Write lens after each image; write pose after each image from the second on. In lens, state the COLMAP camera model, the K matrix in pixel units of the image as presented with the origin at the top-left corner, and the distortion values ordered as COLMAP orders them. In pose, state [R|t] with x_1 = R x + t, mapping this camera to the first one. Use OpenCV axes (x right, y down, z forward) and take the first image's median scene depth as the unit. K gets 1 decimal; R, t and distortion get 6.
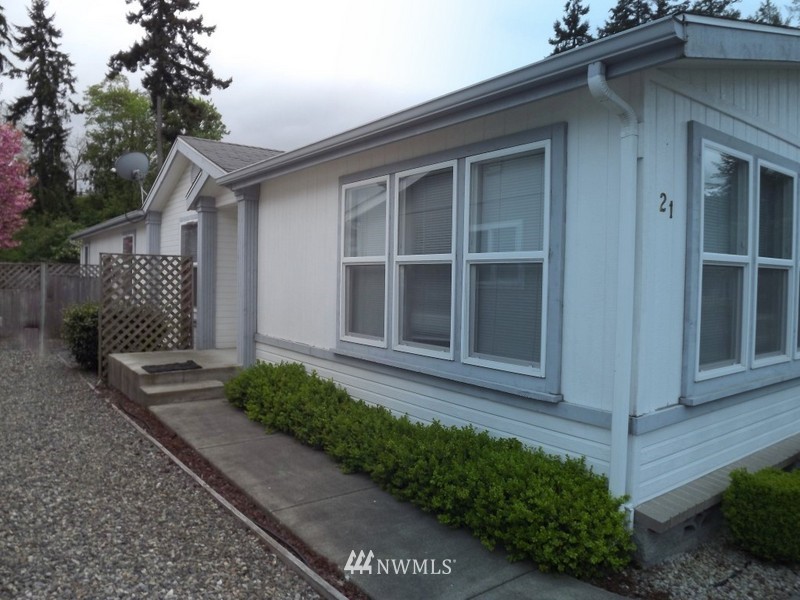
lens RADIAL K [[589.2, 0, 404.2], [0, 589.2, 297.6], [0, 0, 1]] dist [-0.068131, 0.029915]
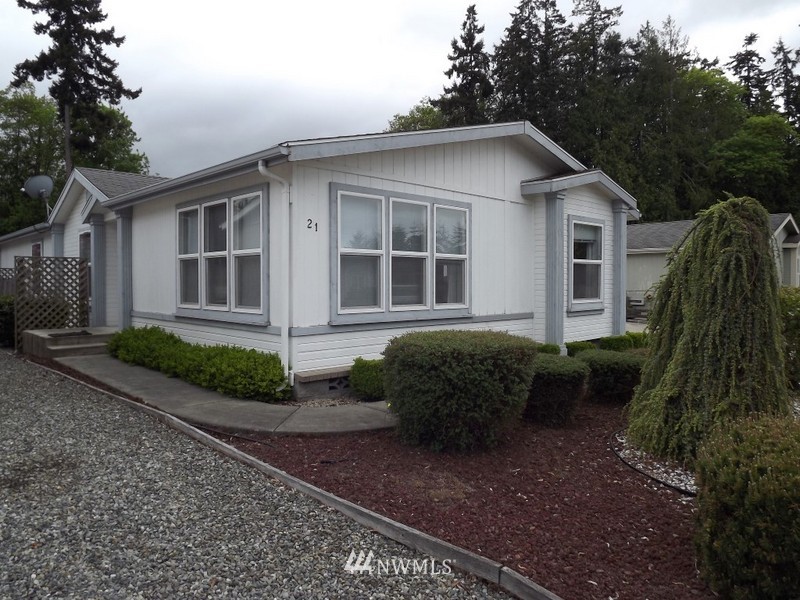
lens RADIAL K [[567.9, 0, 383.8], [0, 567.9, 288.7], [0, 0, 1]] dist [-0.071134, 0.027289]
pose [[0.993115, -0.019649, 0.115485, 0.150602], [0.021773, 0.999616, -0.017159, 0.033648], [-0.115104, 0.019555, 0.993161, -0.319234]]
